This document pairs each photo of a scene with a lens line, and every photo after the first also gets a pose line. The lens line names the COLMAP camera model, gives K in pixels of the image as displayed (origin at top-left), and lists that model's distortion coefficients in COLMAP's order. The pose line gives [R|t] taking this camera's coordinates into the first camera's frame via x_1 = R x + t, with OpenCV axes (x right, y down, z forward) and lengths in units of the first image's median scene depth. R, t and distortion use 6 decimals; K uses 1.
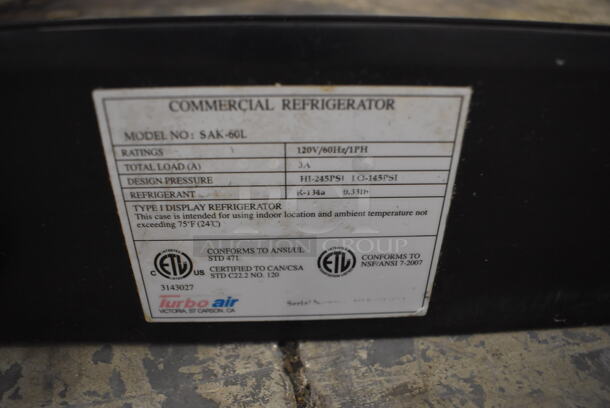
lens RADIAL K [[473.1, 0, 305.0], [0, 473.1, 204.0], [0, 0, 1]] dist [-0.093648, 0.003626]
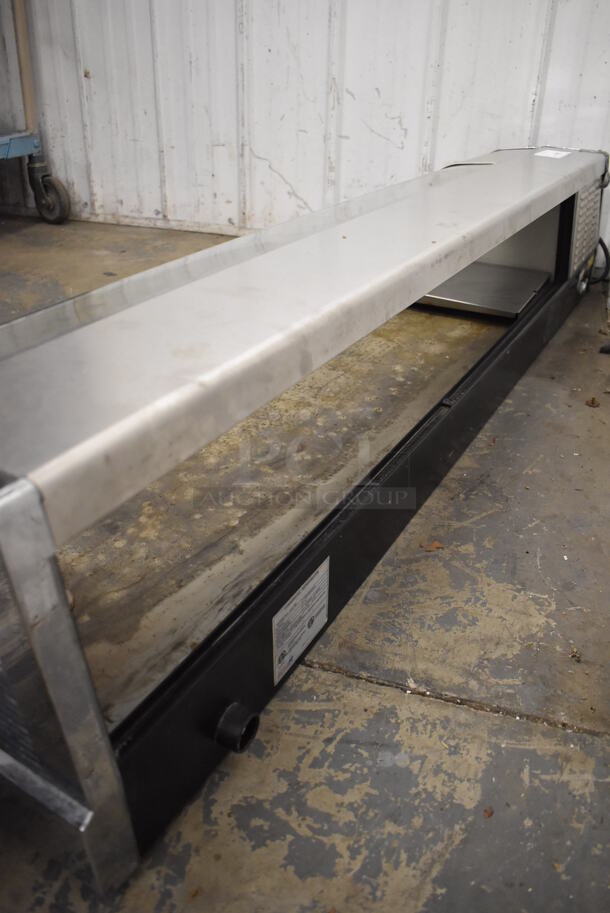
lens RADIAL K [[708.2, 0, 305.0], [0, 708.2, 456.5], [0, 0, 1]] dist [-0.093648, 0.003626]
pose [[0.529947, -0.425352, 0.733643, -2.600355], [0.448820, 0.874699, 0.182928, -1.520764], [-0.719525, 0.232332, 0.654450, -1.987480]]
